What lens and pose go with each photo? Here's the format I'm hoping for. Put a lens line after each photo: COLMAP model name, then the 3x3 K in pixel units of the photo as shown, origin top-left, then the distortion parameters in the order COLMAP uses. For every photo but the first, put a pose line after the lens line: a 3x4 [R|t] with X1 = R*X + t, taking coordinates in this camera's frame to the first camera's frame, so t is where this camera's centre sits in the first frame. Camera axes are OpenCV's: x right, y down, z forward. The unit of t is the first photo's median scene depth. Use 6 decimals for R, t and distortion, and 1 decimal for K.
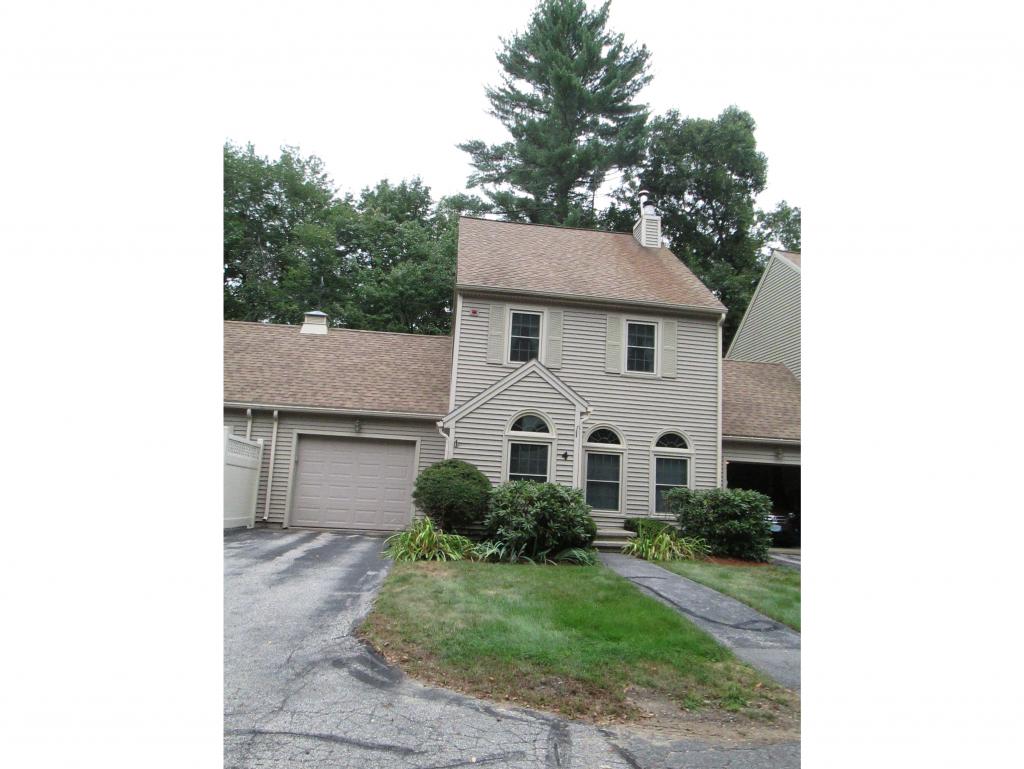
lens RADIAL K [[657.6, 0, 512.0], [0, 657.6, 384.5], [0, 0, 1]] dist [0.000361, 0.000202]
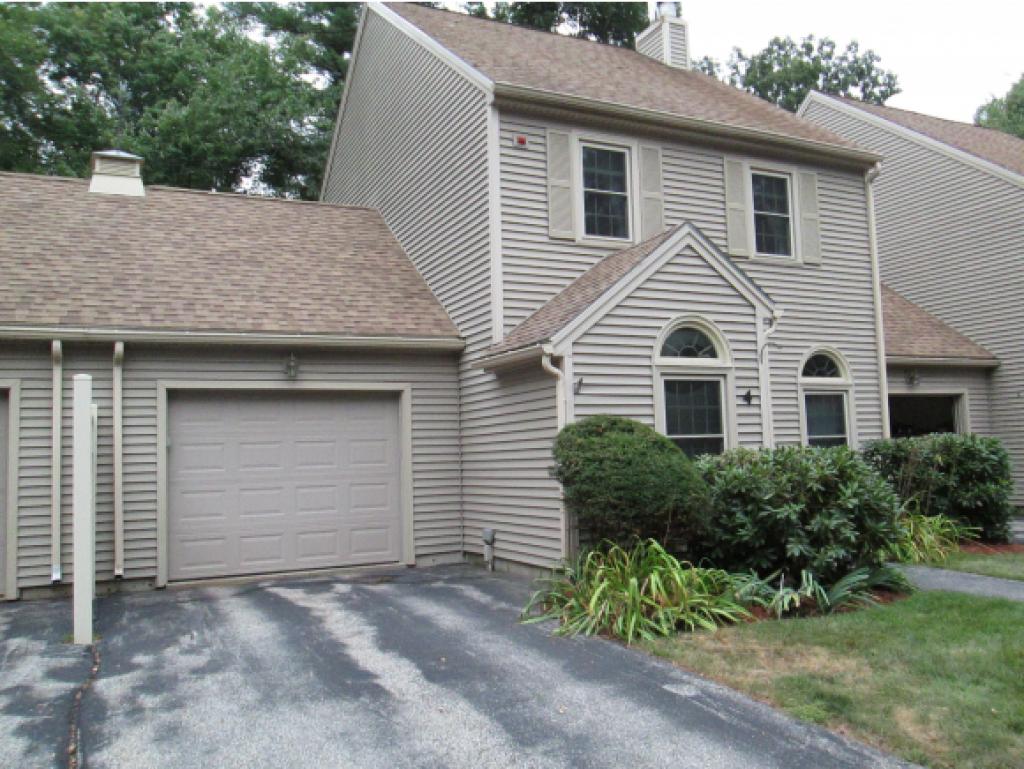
lens RADIAL K [[849.9, 0, 512.0], [0, 849.9, 384.5], [0, 0, 1]] dist [-0.006763, -0.005965]
pose [[0.939360, -0.055134, 0.338471, -0.305520], [0.028705, 0.996169, 0.082603, 0.028330], [-0.341728, -0.067879, 0.937344, 0.345616]]
